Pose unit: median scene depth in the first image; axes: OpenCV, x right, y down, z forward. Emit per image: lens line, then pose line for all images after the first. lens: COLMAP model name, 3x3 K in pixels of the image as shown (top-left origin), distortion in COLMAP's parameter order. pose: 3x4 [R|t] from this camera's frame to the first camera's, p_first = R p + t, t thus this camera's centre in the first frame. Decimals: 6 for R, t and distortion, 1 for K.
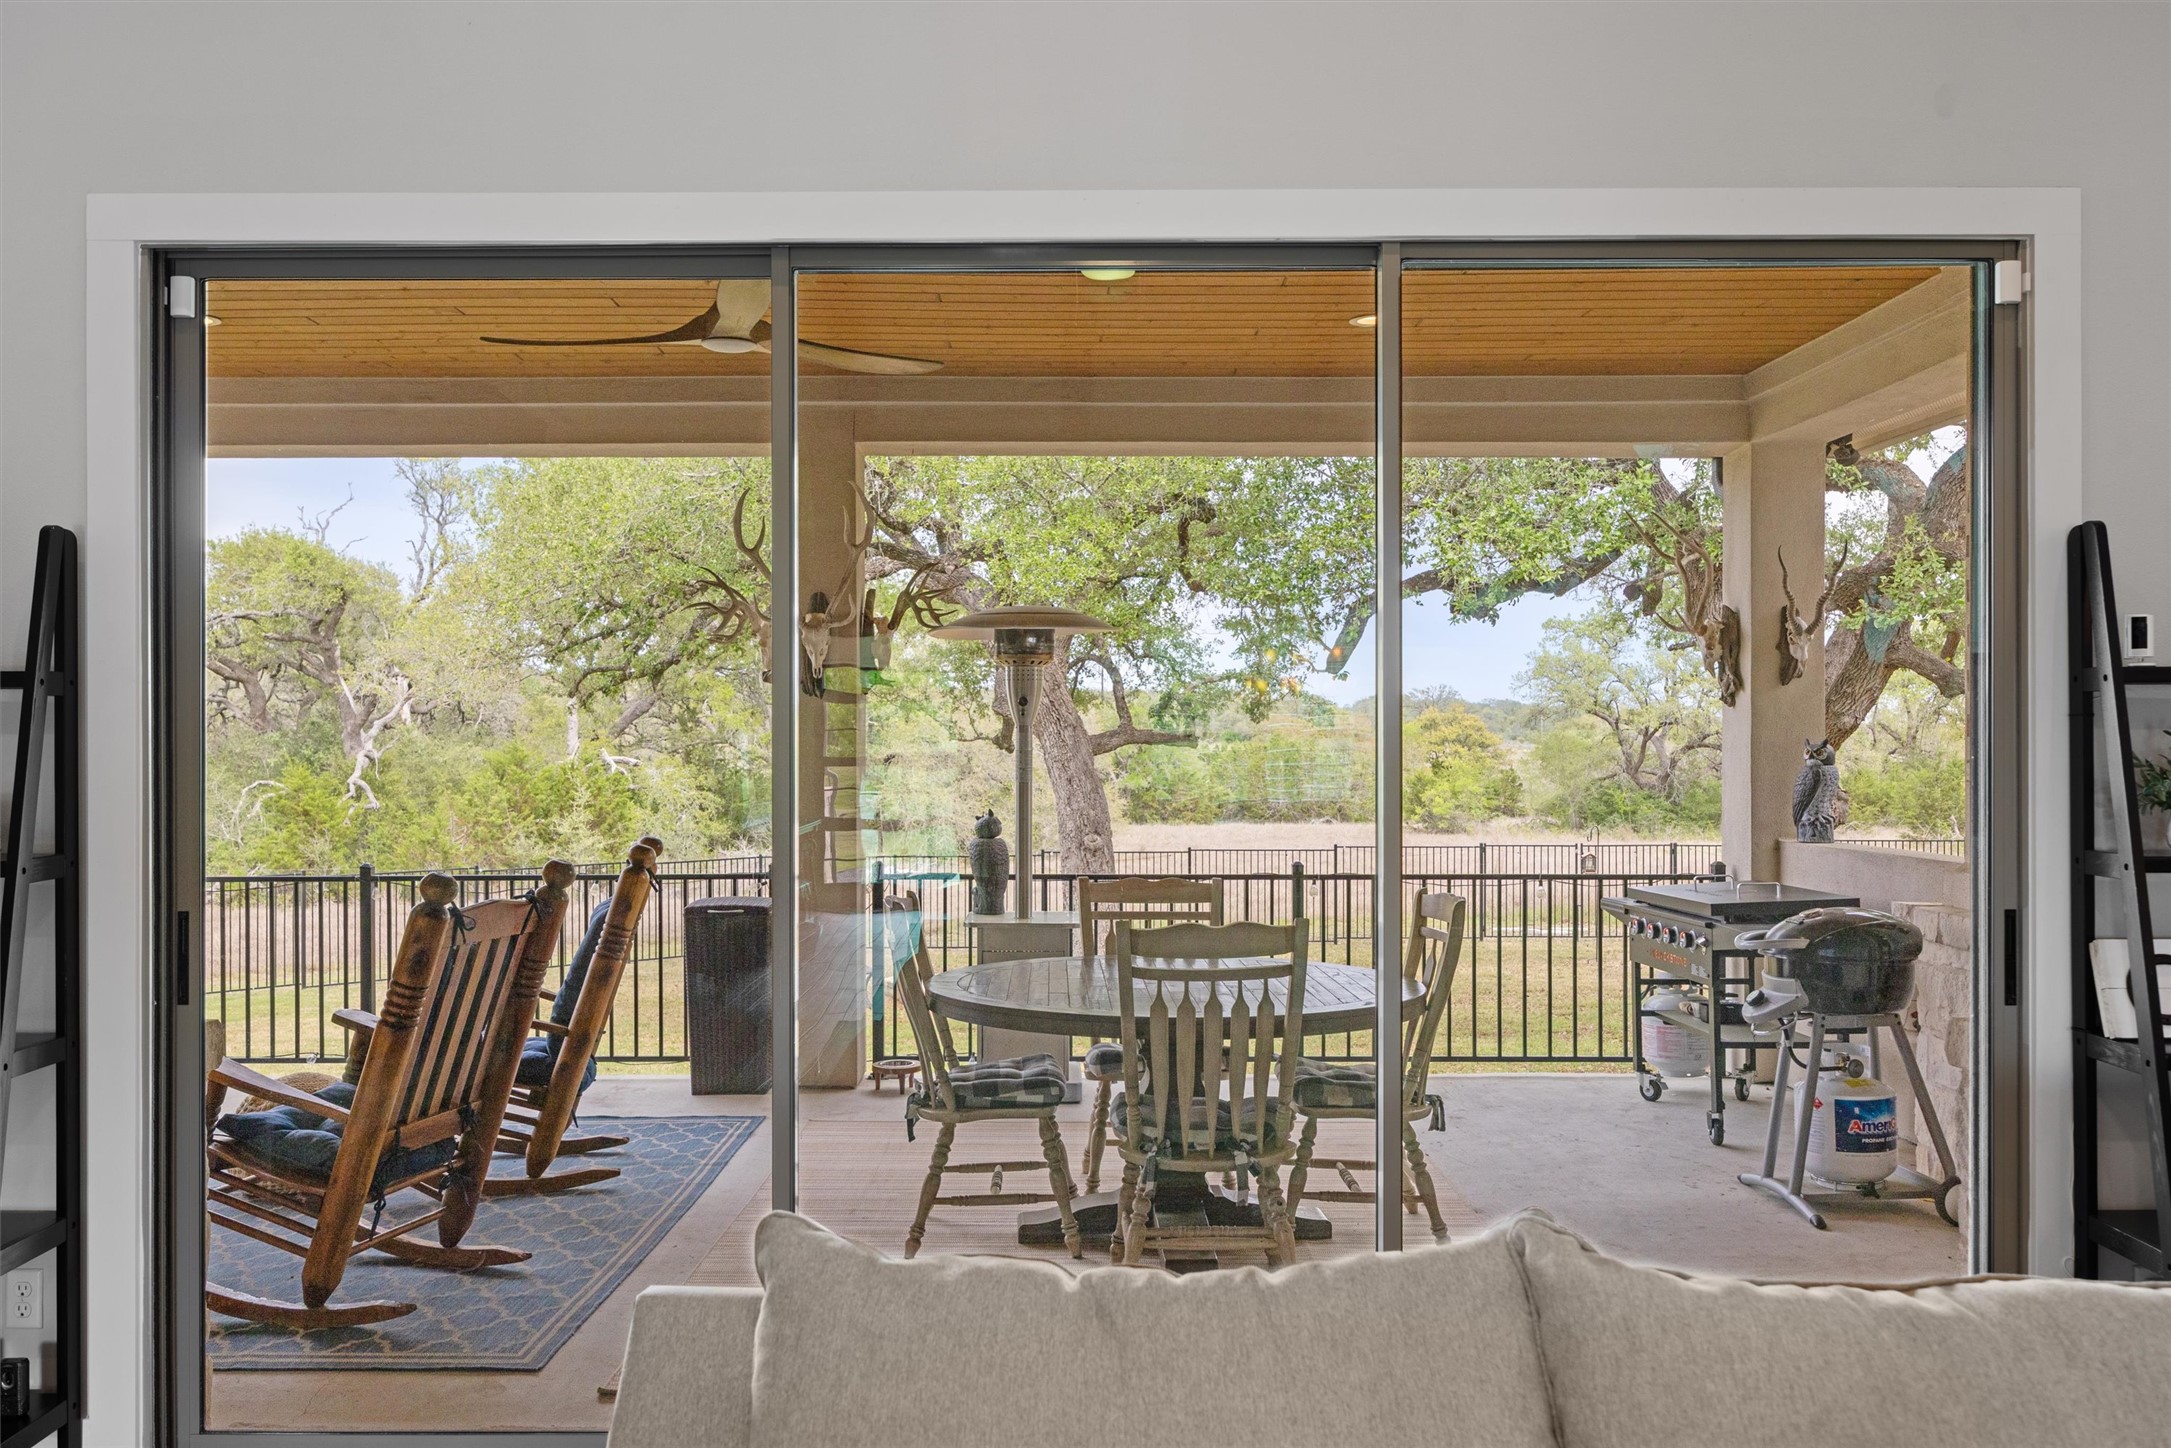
lens RADIAL K [[1695.9, 0, 1067.9], [0, 1695.9, 726.3], [0, 0, 1]] dist [-0.002852, 0.002072]
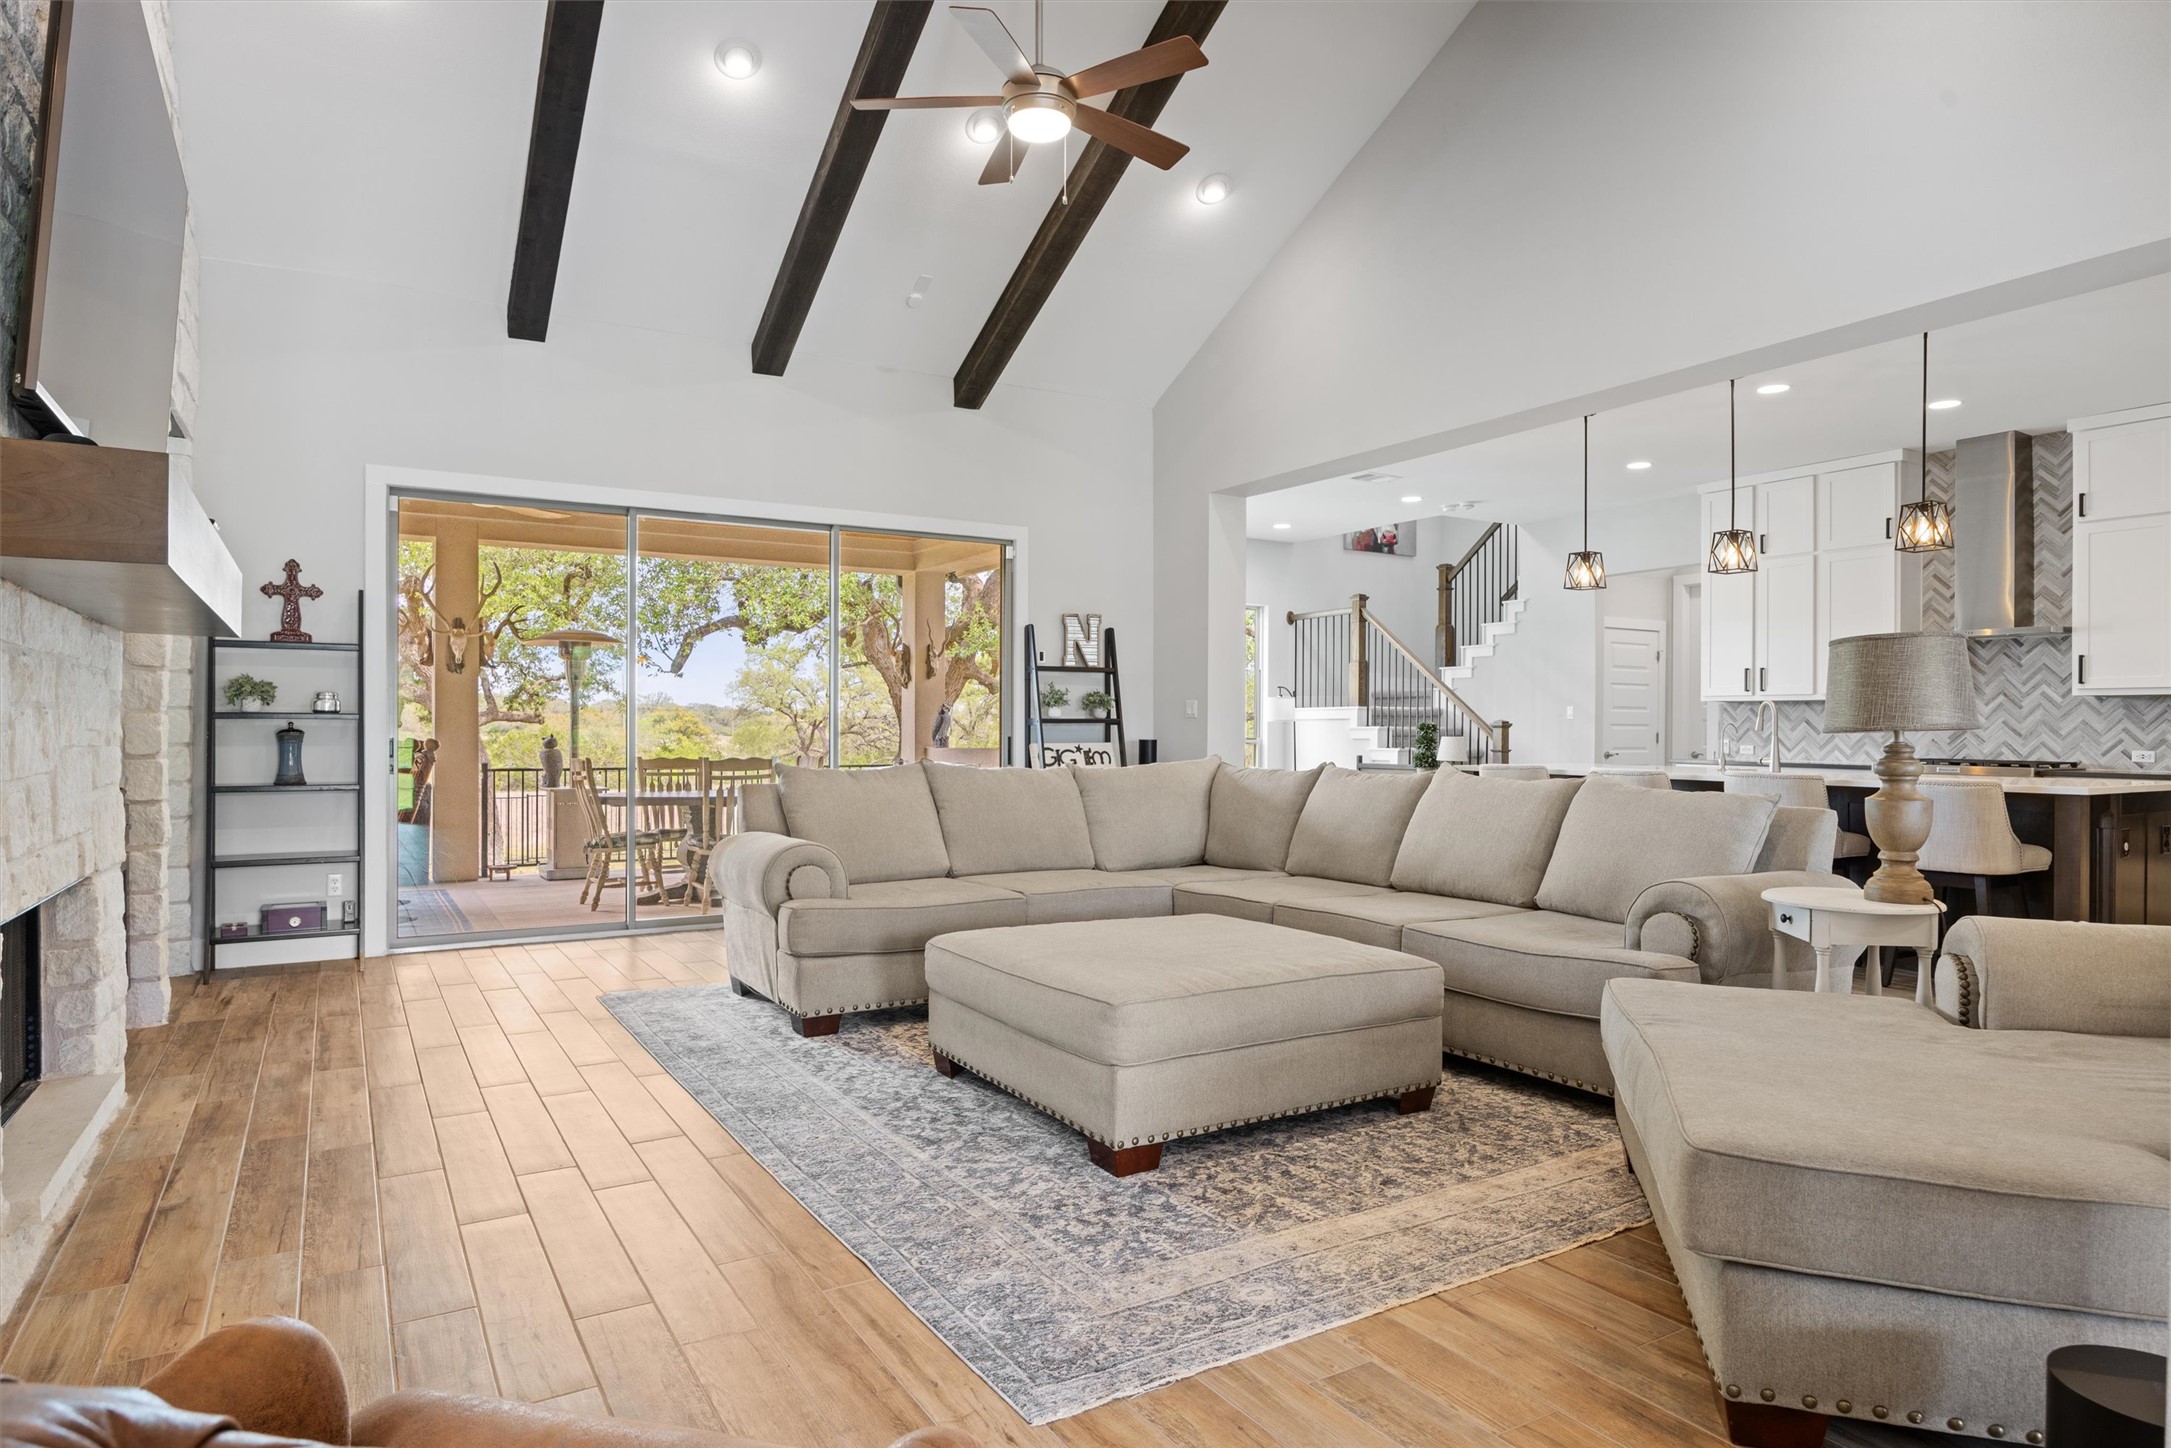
lens RADIAL K [[1277.0, 0, 1077.0], [0, 1277.0, 728.9], [0, 0, 1]] dist [-0.013304, 0.011200]
pose [[0.854919, 0.003976, 0.518746, -0.166373], [-0.004626, 0.999989, -0.000041, 0.023316], [-0.518741, -0.002365, 0.854928, -0.319535]]
